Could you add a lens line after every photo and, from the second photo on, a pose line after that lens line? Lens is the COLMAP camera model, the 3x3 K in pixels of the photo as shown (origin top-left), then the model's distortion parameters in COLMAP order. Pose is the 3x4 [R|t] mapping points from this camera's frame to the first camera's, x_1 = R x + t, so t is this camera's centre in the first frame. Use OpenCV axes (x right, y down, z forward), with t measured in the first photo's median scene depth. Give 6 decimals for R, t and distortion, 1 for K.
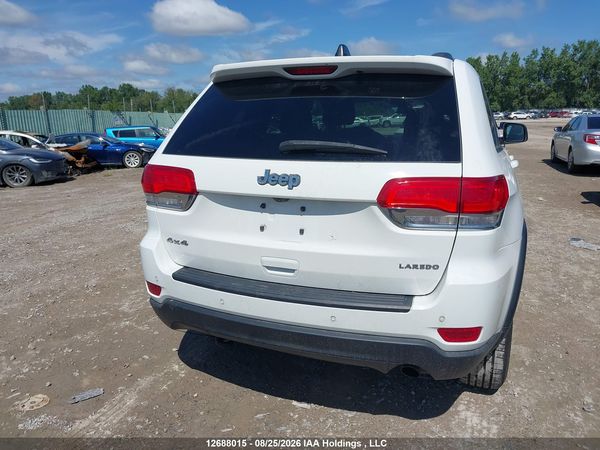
lens RADIAL K [[448.5, 0, 300.0], [0, 448.5, 225.0], [0, 0, 1]] dist [0.006948, -0.006603]
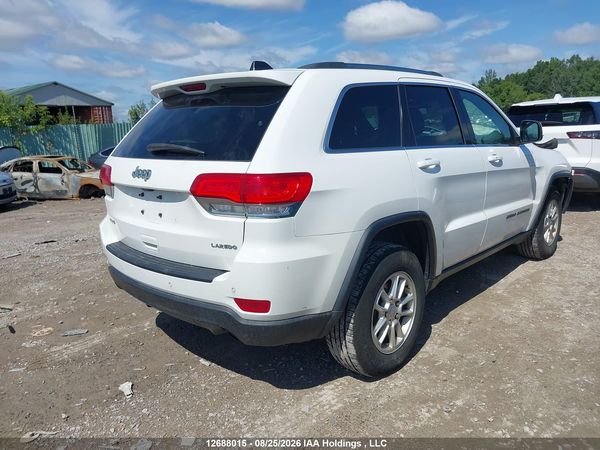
lens RADIAL K [[448.5, 0, 300.0], [0, 448.5, 225.0], [0, 0, 1]] dist [0.006948, -0.006603]
pose [[0.937375, 0.048162, -0.344977, 0.750240], [-0.050212, 0.998734, 0.002994, 0.017947], [0.344684, 0.014516, 0.938606, -0.058985]]
